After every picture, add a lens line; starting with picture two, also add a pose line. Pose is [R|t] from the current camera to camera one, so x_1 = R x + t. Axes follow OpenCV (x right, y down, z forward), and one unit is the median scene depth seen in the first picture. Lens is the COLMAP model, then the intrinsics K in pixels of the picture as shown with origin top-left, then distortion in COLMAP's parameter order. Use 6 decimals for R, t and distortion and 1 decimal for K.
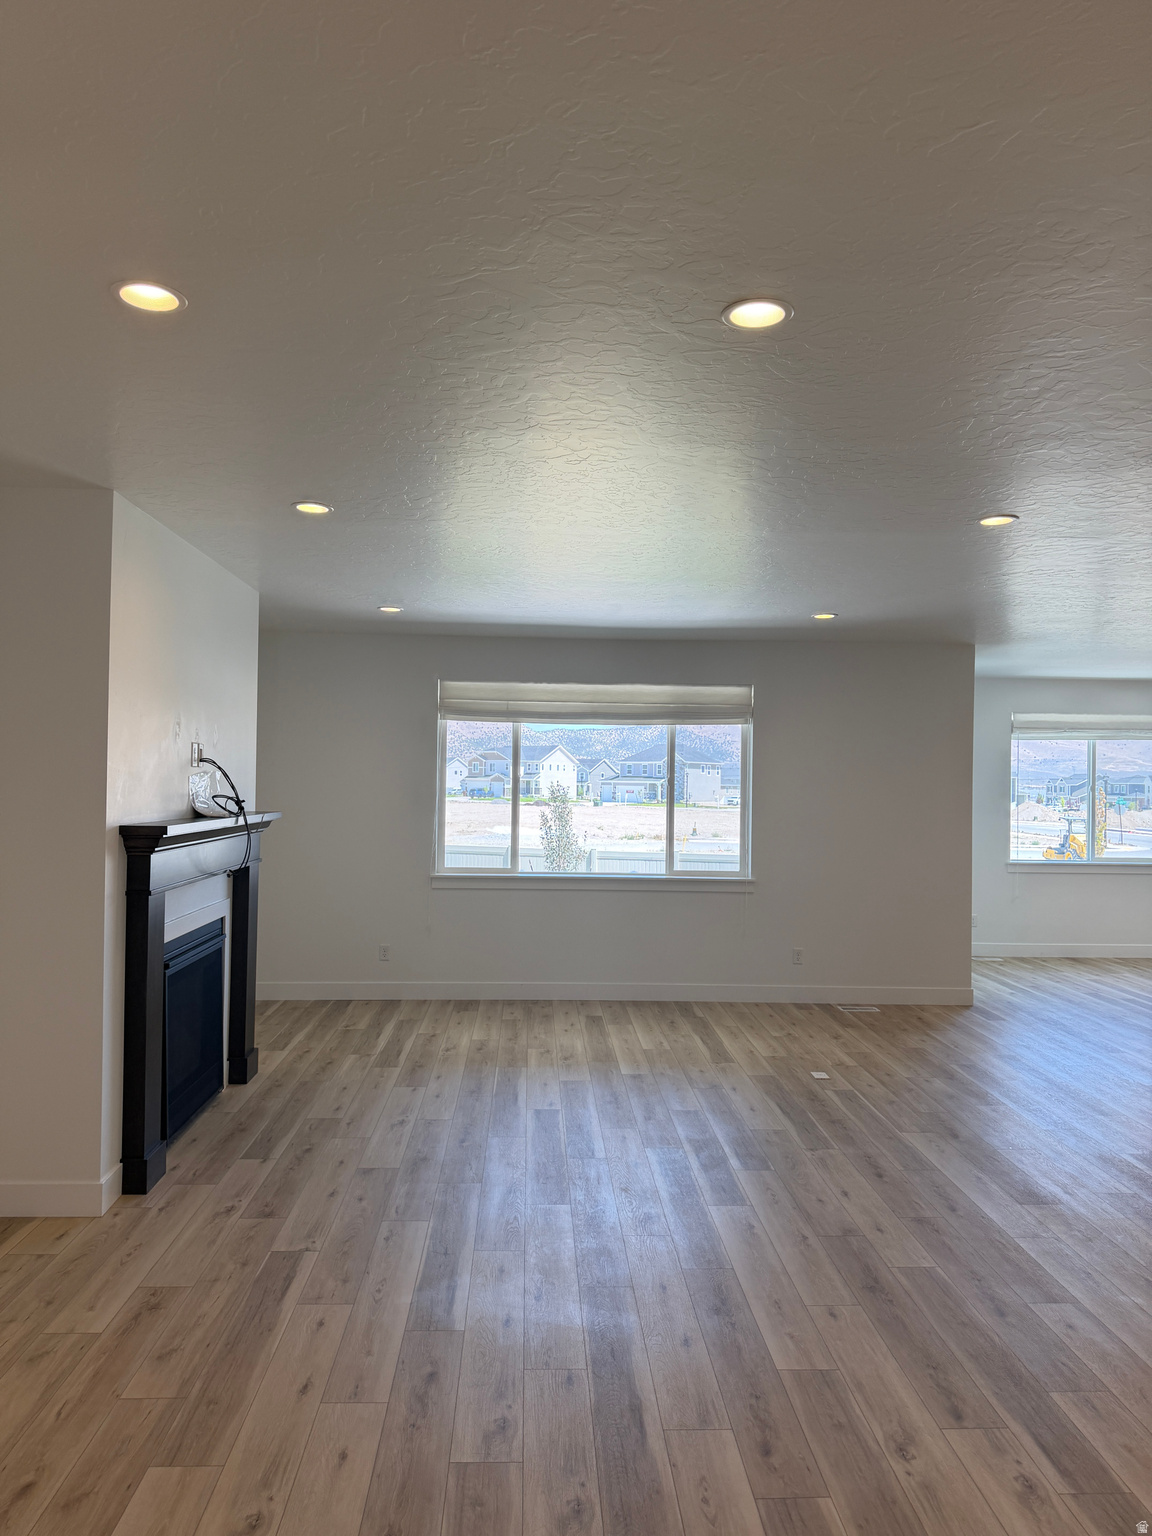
lens RADIAL K [[1083.9, 0, 572.6], [0, 1083.9, 769.1], [0, 0, 1]] dist [0.001153, -0.006745]
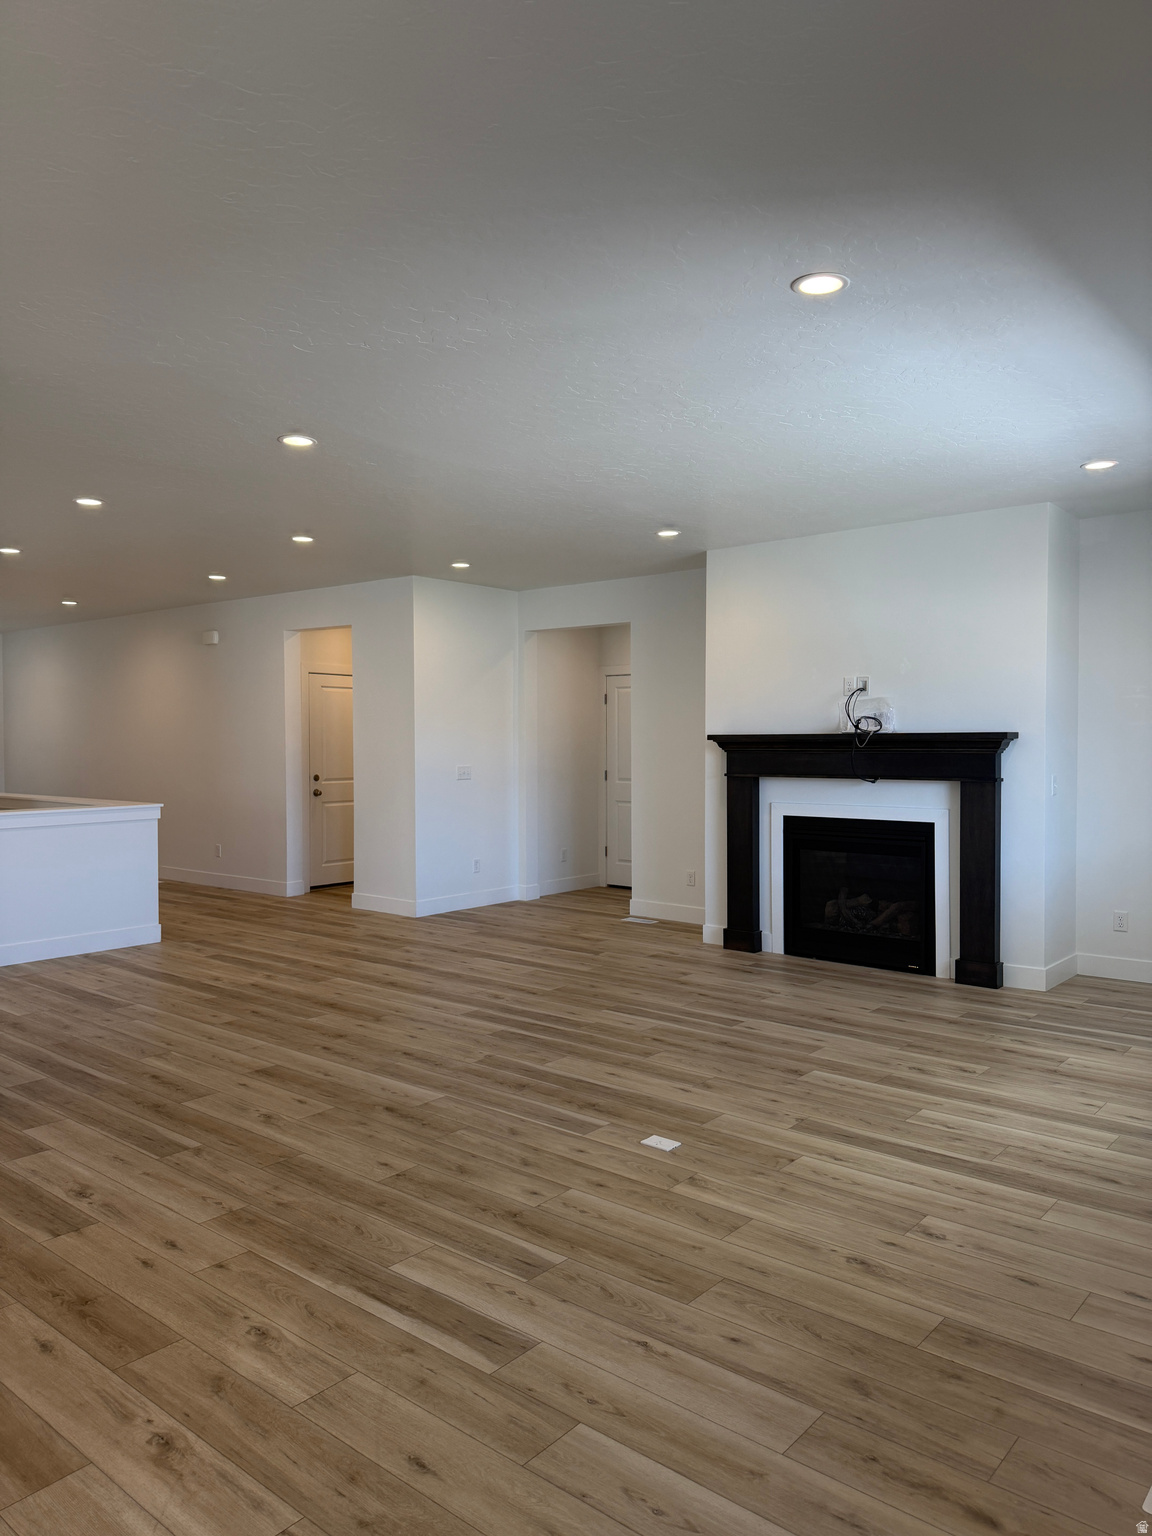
lens RADIAL K [[1083.9, 0, 573.6], [0, 1083.9, 766.7], [0, 0, 1]] dist [0.001153, -0.006745]
pose [[-0.666236, 0.005853, -0.745718, 0.792043], [-0.013253, 0.999718, 0.019688, 0.059166], [0.745623, 0.023000, -0.665971, 1.497551]]
